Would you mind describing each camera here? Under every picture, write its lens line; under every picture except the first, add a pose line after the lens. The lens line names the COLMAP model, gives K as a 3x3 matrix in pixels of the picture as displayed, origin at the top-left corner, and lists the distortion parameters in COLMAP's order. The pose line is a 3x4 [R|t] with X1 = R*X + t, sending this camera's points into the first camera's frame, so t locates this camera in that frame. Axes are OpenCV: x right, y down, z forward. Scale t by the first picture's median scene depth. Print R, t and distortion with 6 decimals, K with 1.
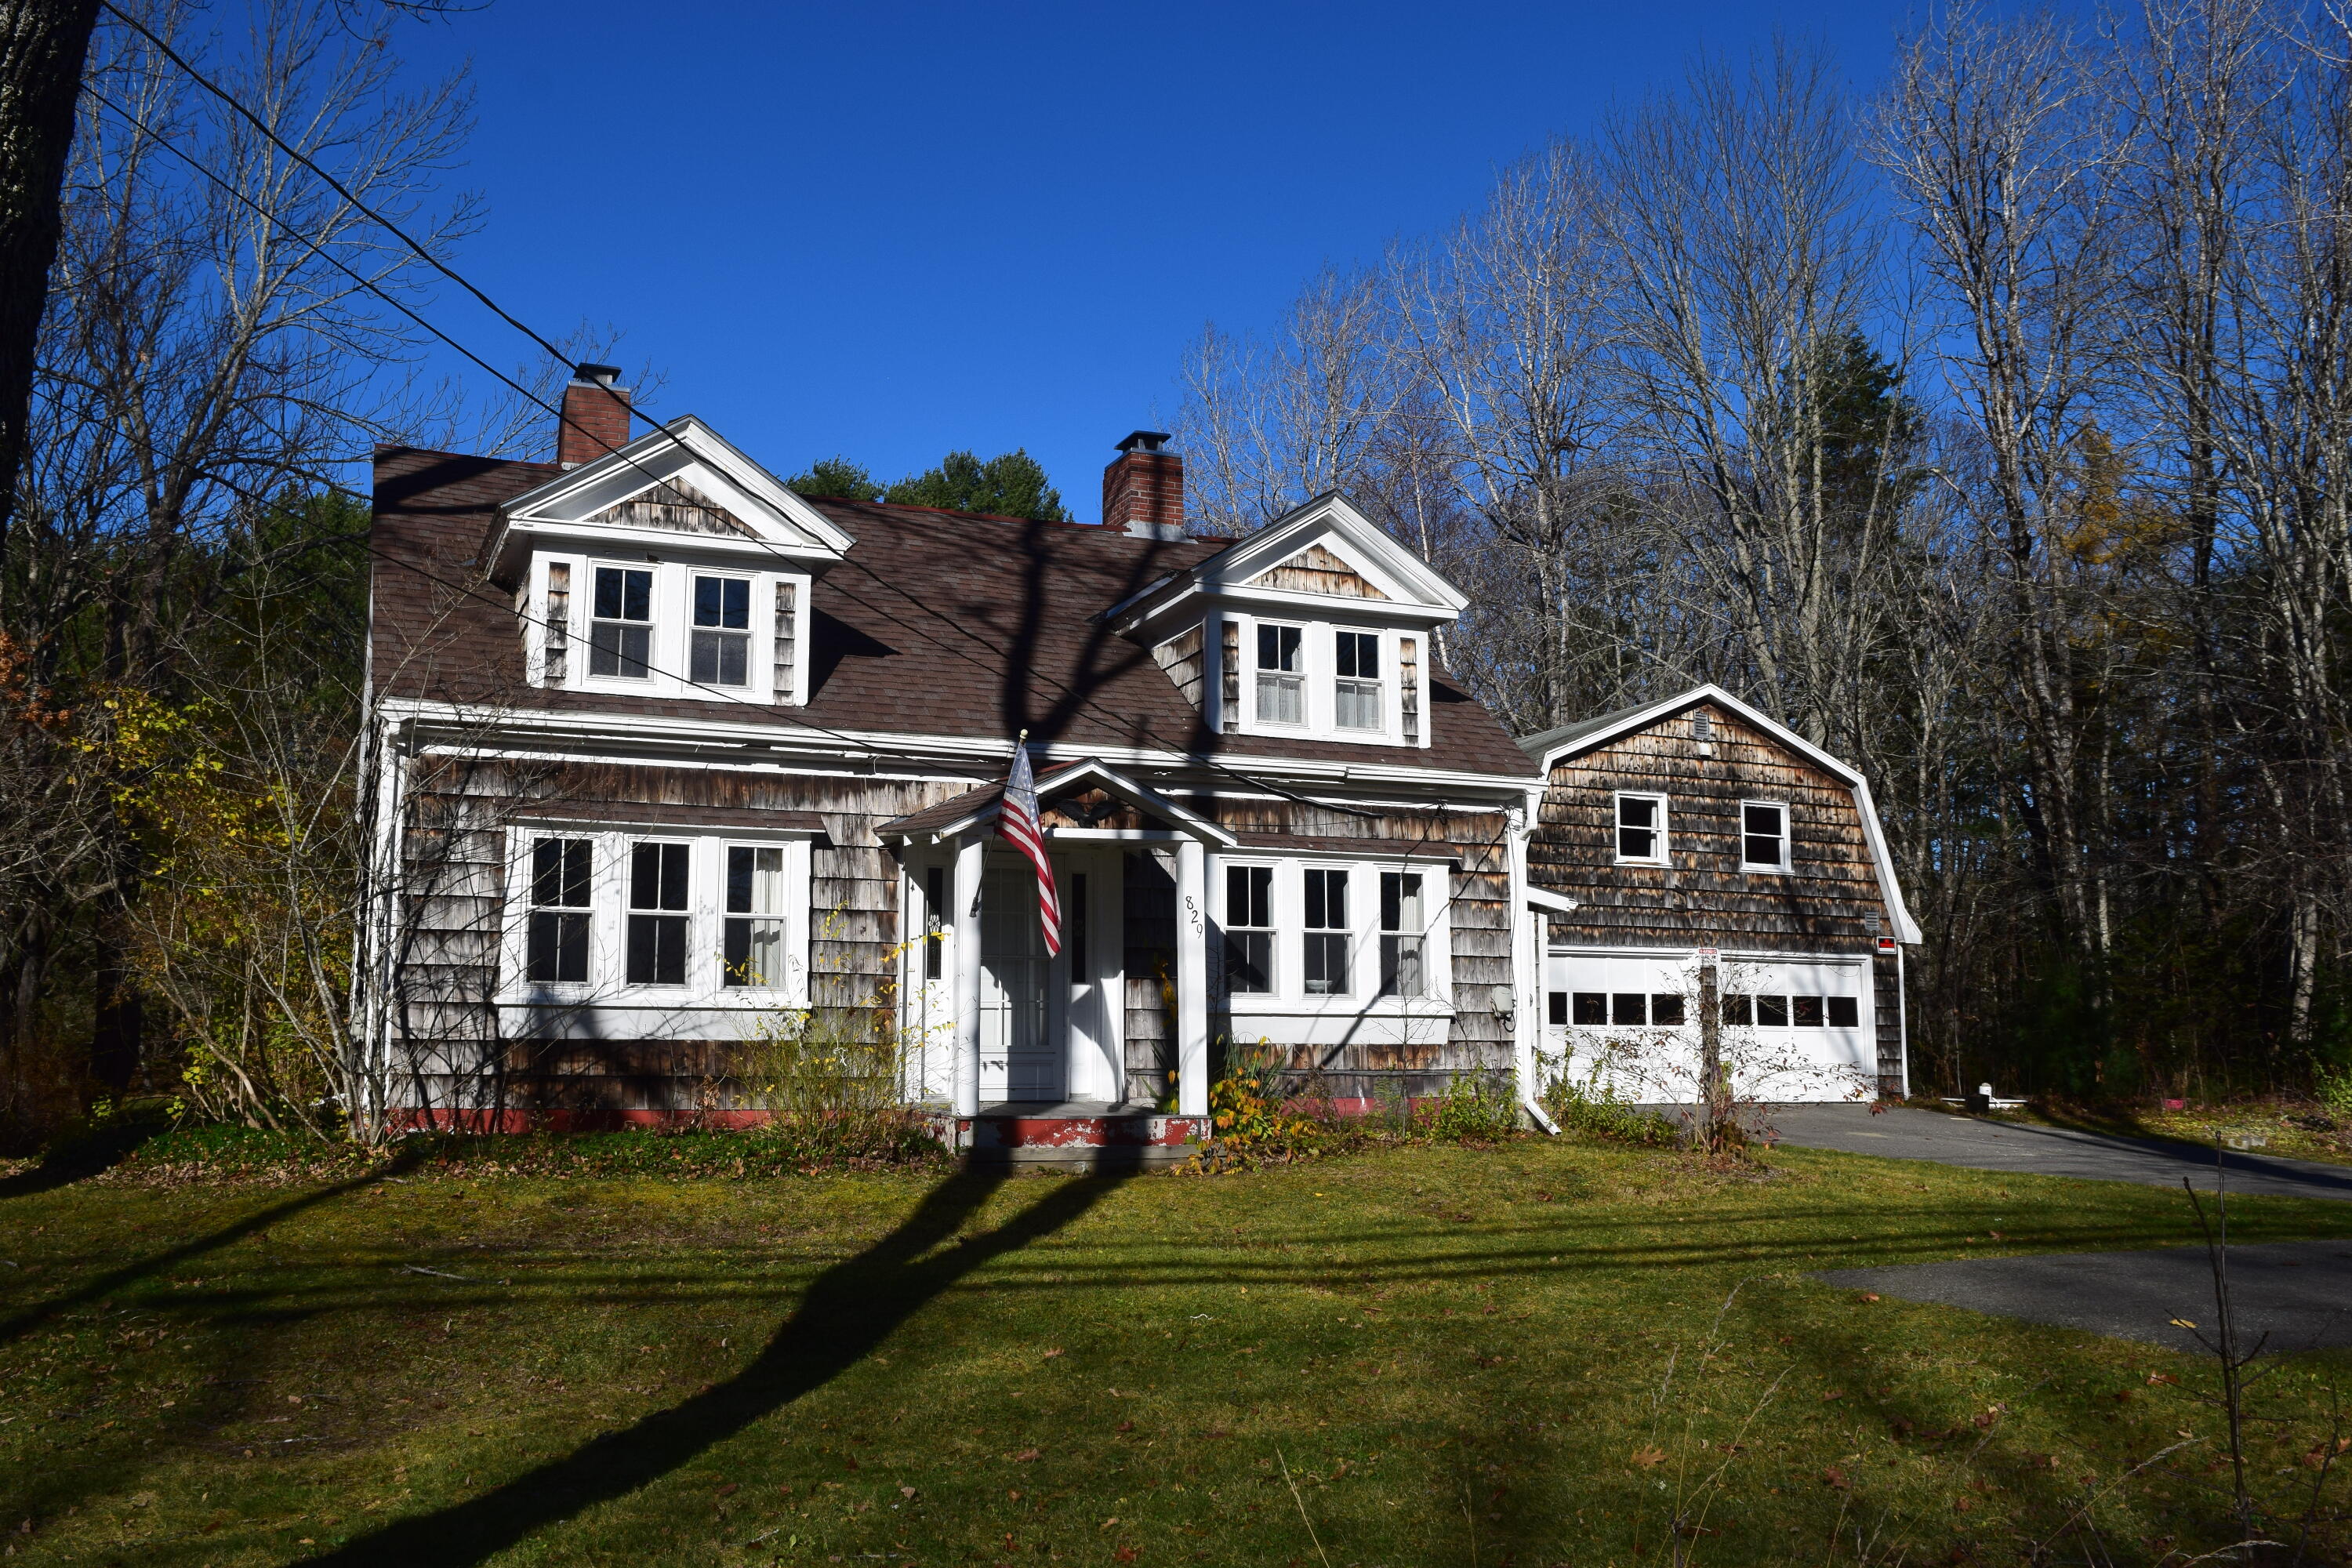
lens RADIAL K [[2179.3, 0, 1179.4], [0, 2179.3, 788.9], [0, 0, 1]] dist [-0.062237, 0.000000]
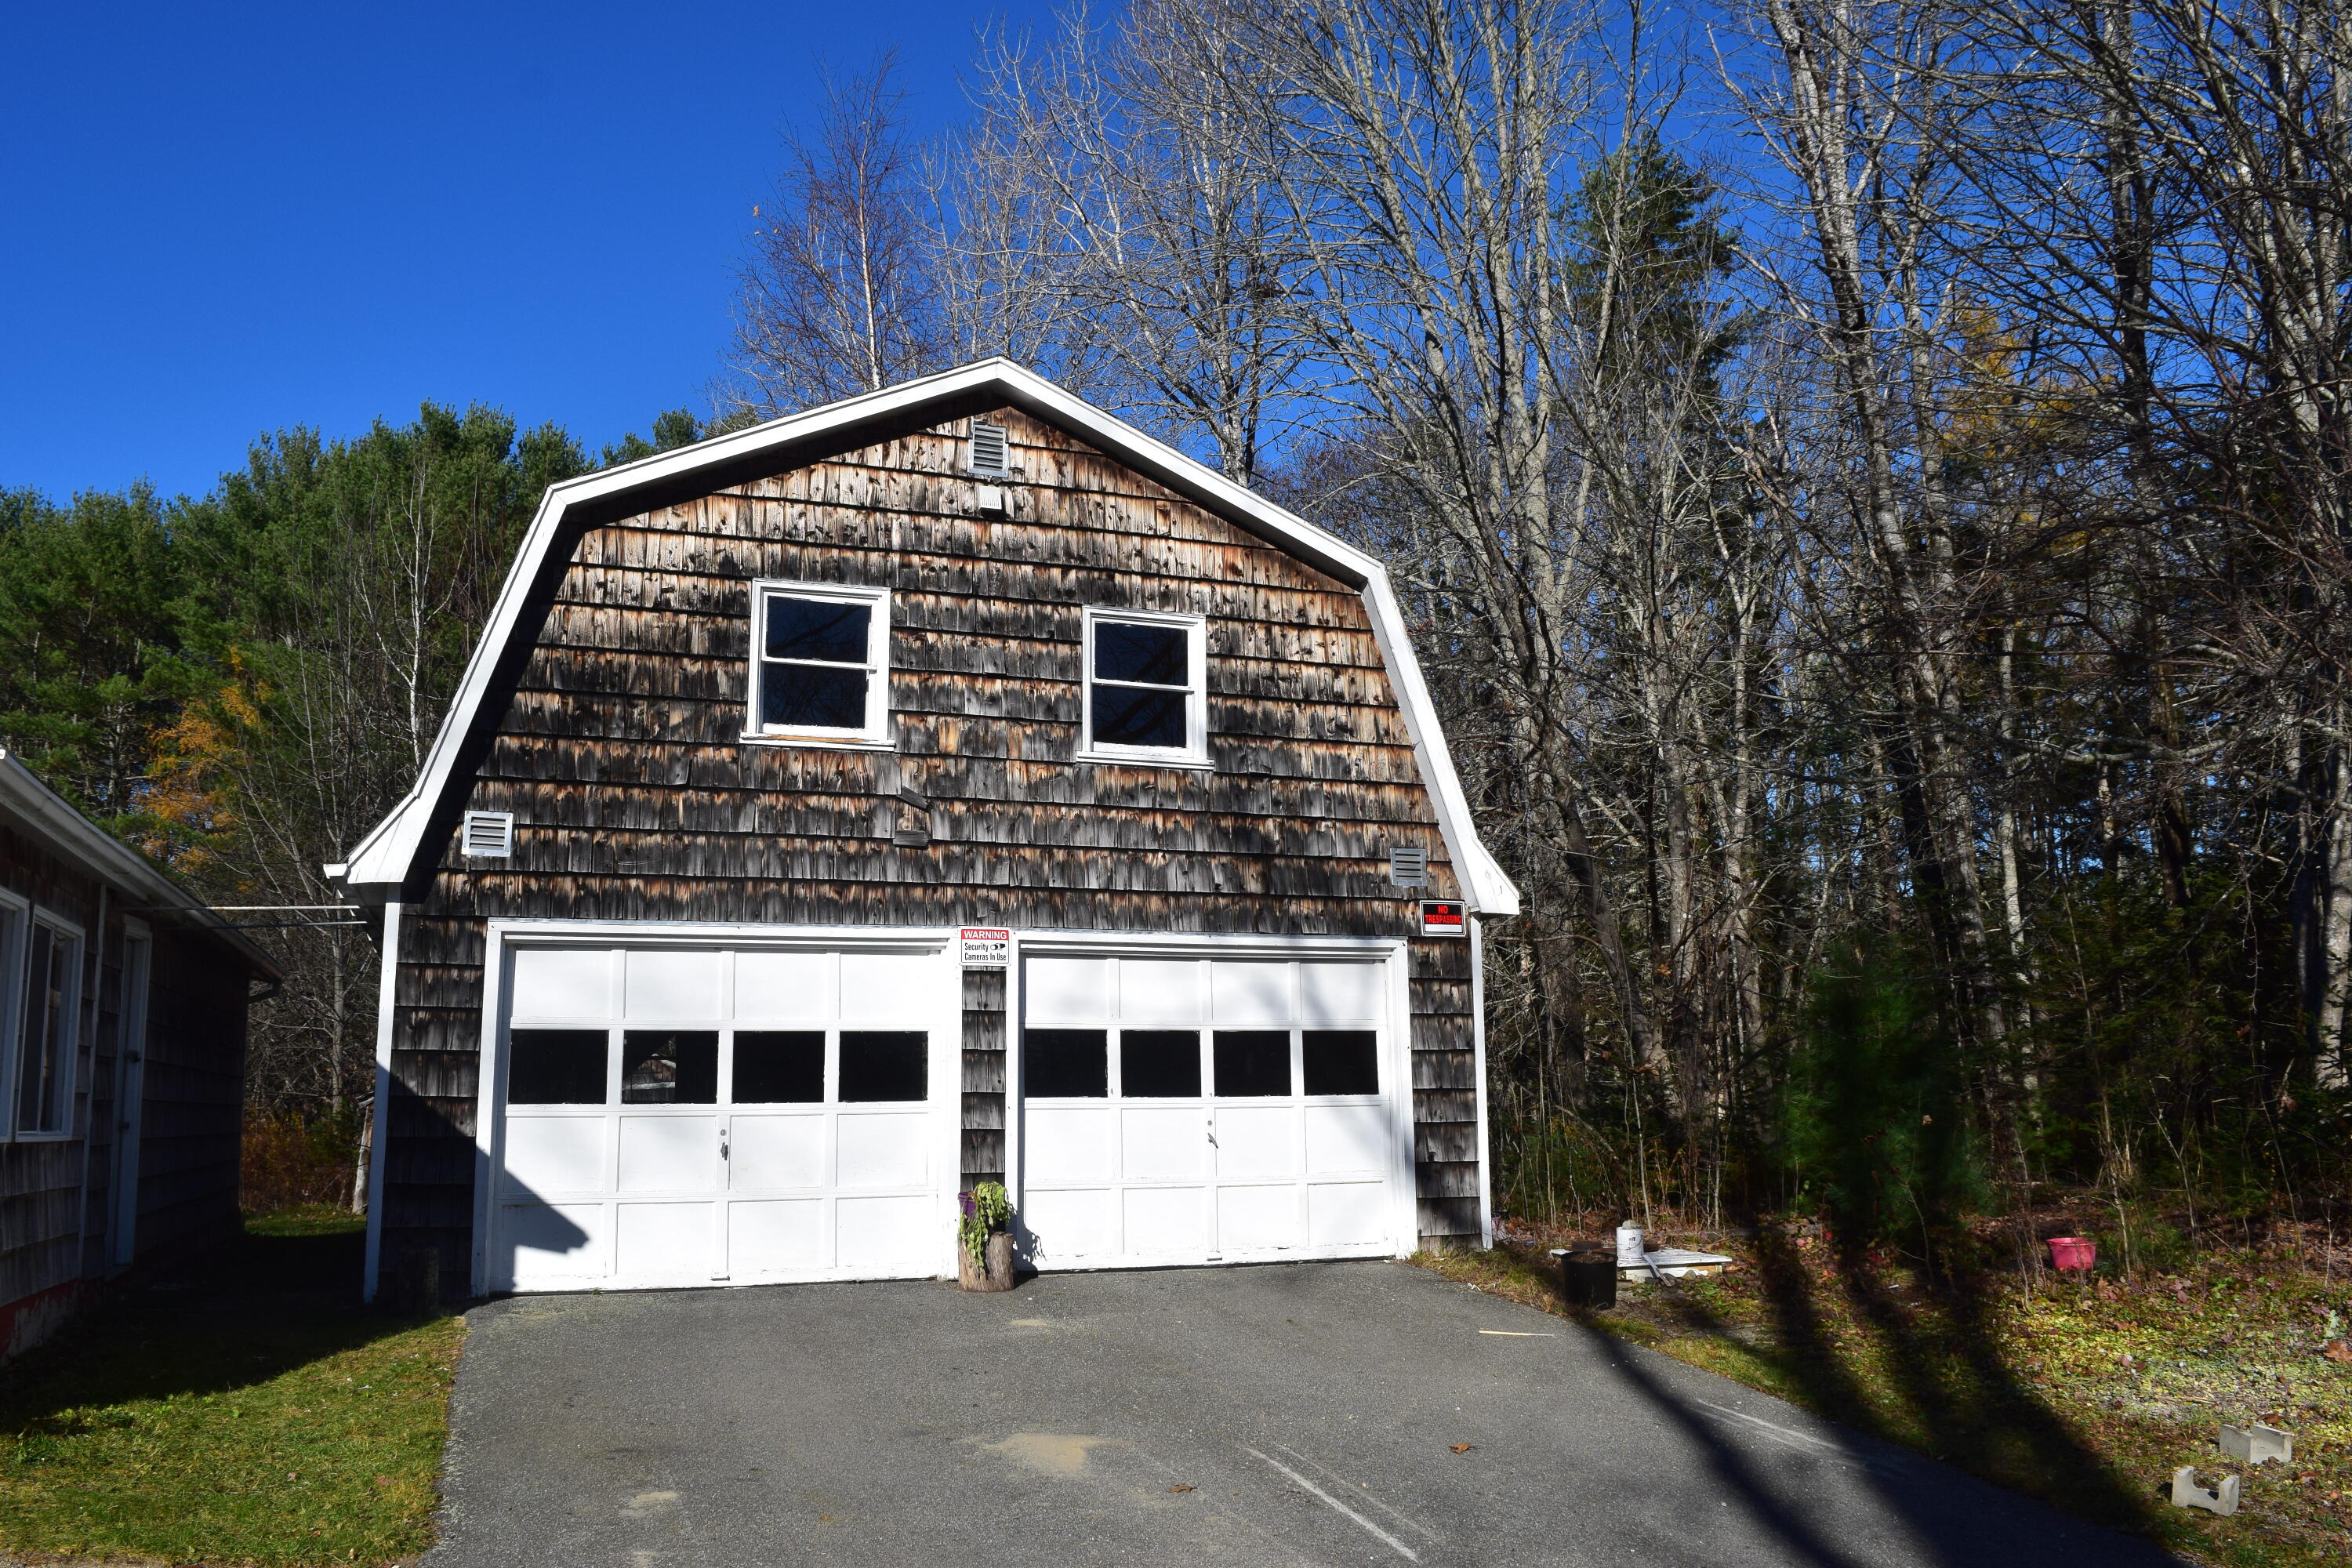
lens RADIAL K [[1862.0, 0, 1172.5], [0, 1862.0, 794.6], [0, 0, 1]] dist [-0.099609, -0.004087]
pose [[0.997770, -0.029537, -0.059857, 0.308726], [0.027359, 0.998945, -0.036885, 0.061756], [0.060883, 0.035165, 0.997525, 0.623555]]
